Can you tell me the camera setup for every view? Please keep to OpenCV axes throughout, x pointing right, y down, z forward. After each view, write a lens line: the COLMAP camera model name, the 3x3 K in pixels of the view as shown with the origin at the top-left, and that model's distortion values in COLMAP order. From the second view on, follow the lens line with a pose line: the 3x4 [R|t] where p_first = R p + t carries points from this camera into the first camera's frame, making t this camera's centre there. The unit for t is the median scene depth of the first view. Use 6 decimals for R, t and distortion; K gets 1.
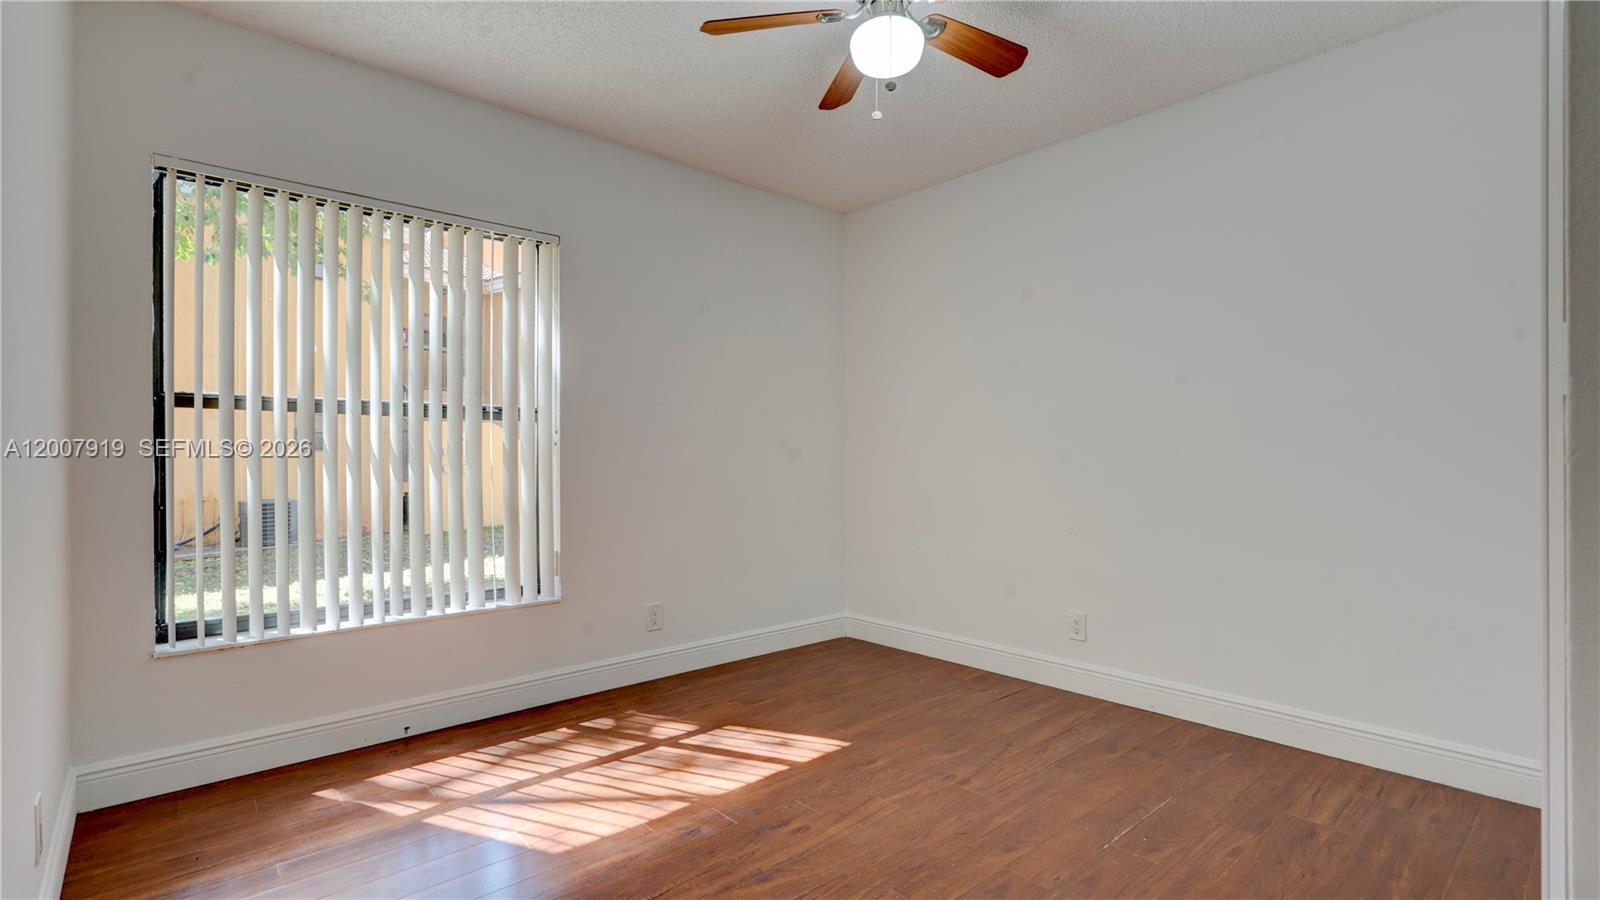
lens RADIAL K [[766.6, 0, 813.1], [0, 766.6, 457.8], [0, 0, 1]] dist [-0.004739, 0.002621]
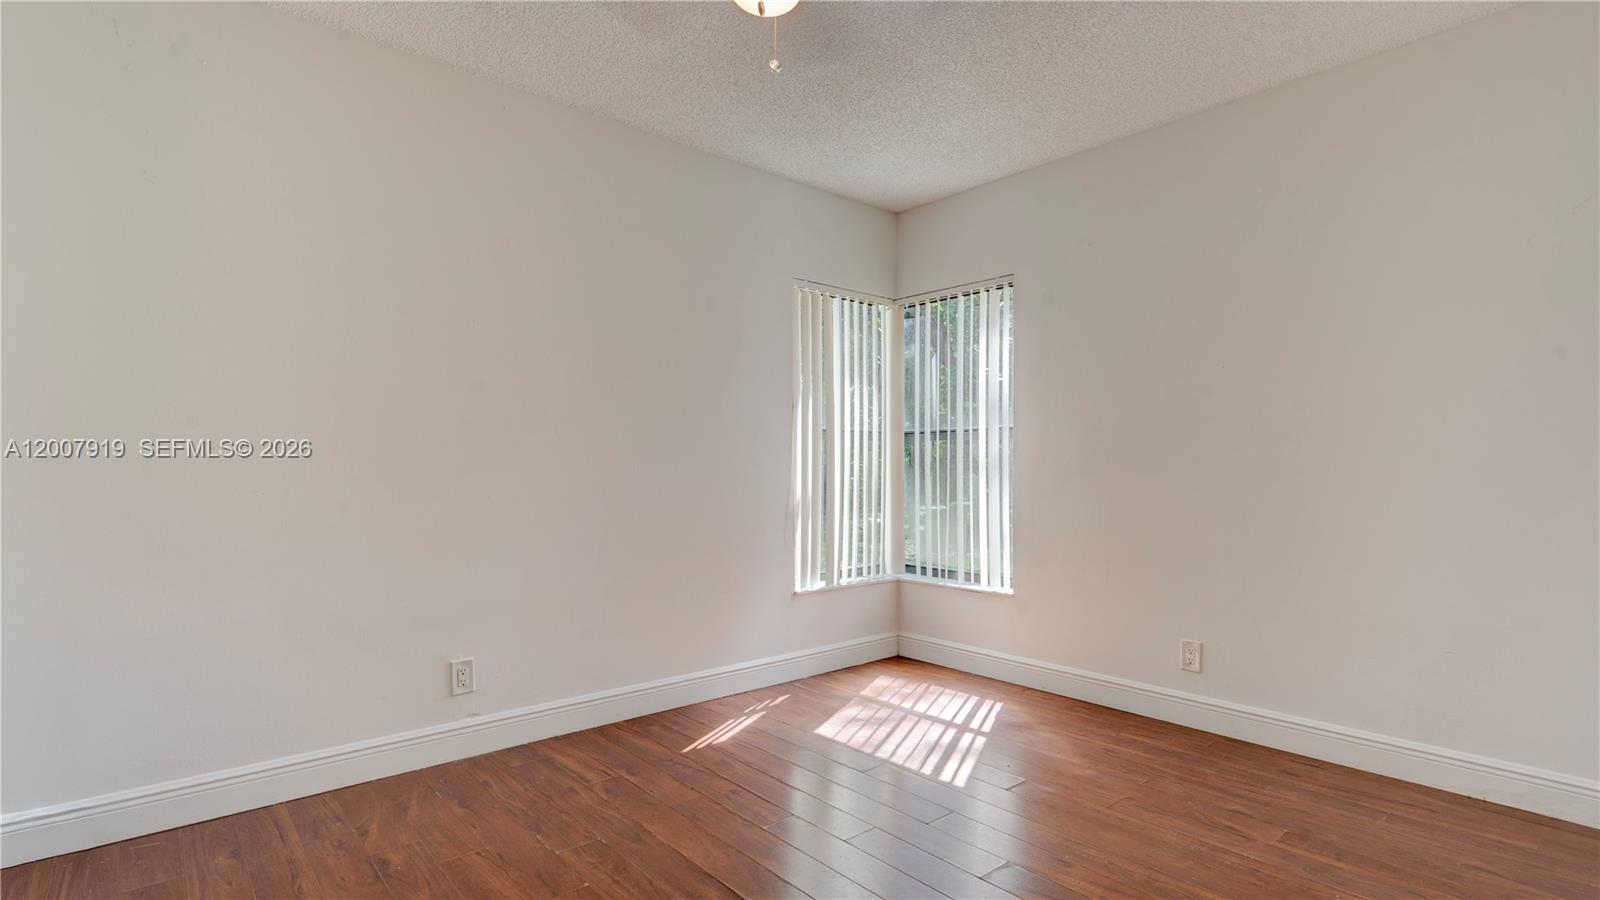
lens RADIAL K [[766.6, 0, 792.7], [0, 766.6, 465.8], [0, 0, 1]] dist [-0.004739, 0.002621]
pose [[-0.007374, 0.007109, -0.999948, 0.854352], [-0.001226, 0.999974, 0.007118, -0.015084], [0.999972, 0.001278, -0.007365, 0.710089]]
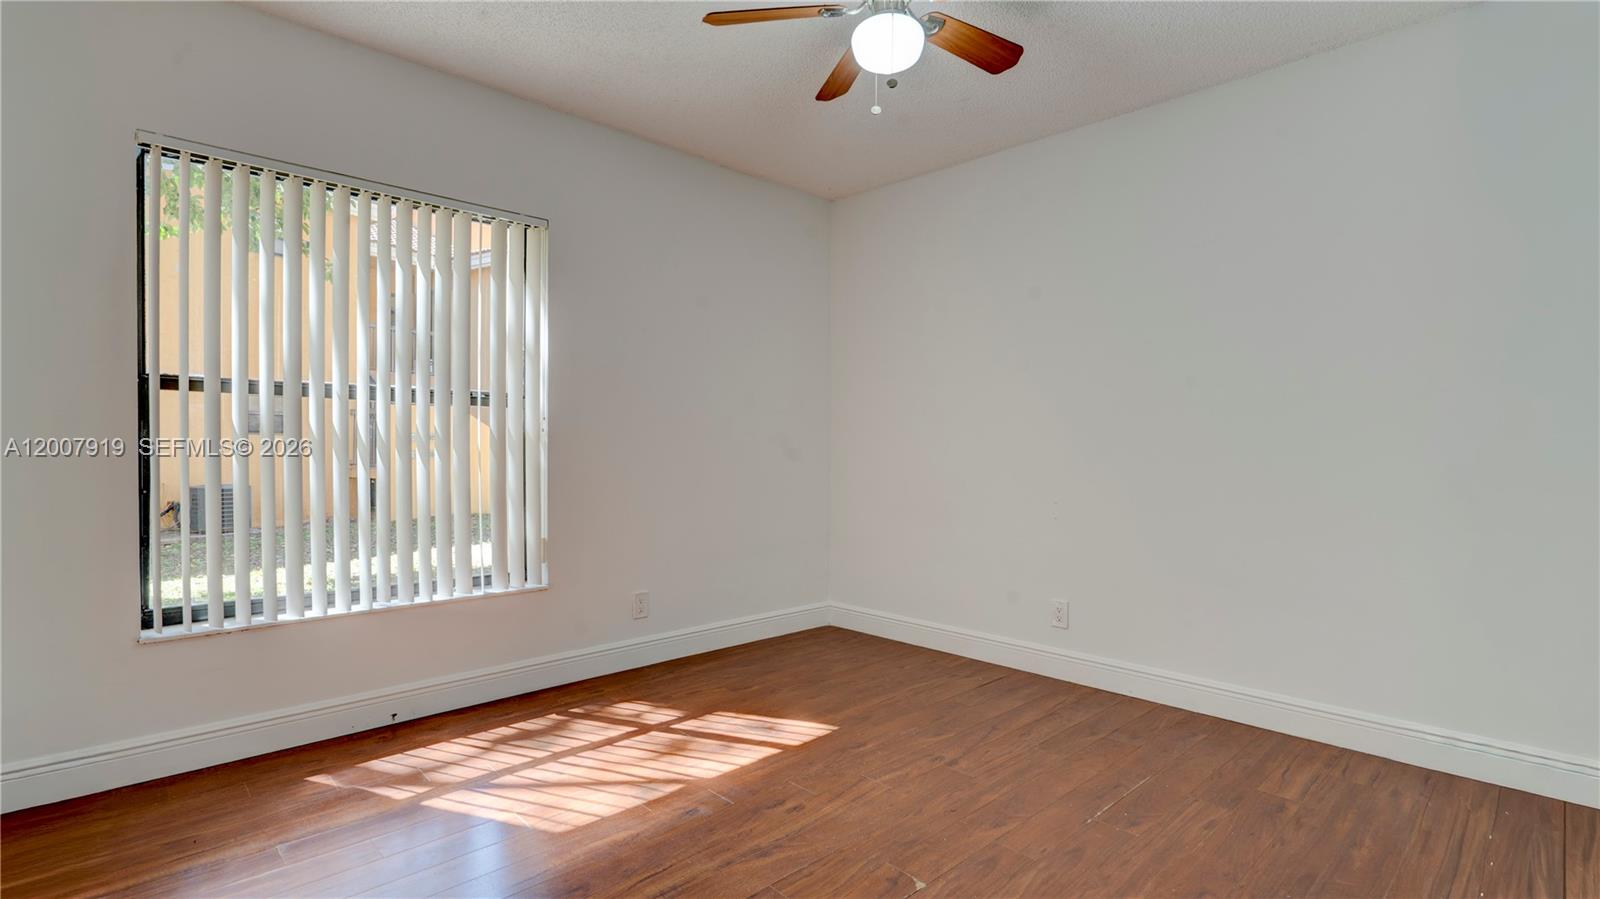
lens RADIAL K [[766.6, 0, 828.7], [0, 766.6, 458.7], [0, 0, 1]] dist [-0.004739, 0.002621]
pose [[0.999191, 0.008320, 0.039356, -0.012483], [-0.008921, 0.999846, 0.015123, 0.000204], [-0.039224, -0.015462, 0.999111, -0.015474]]
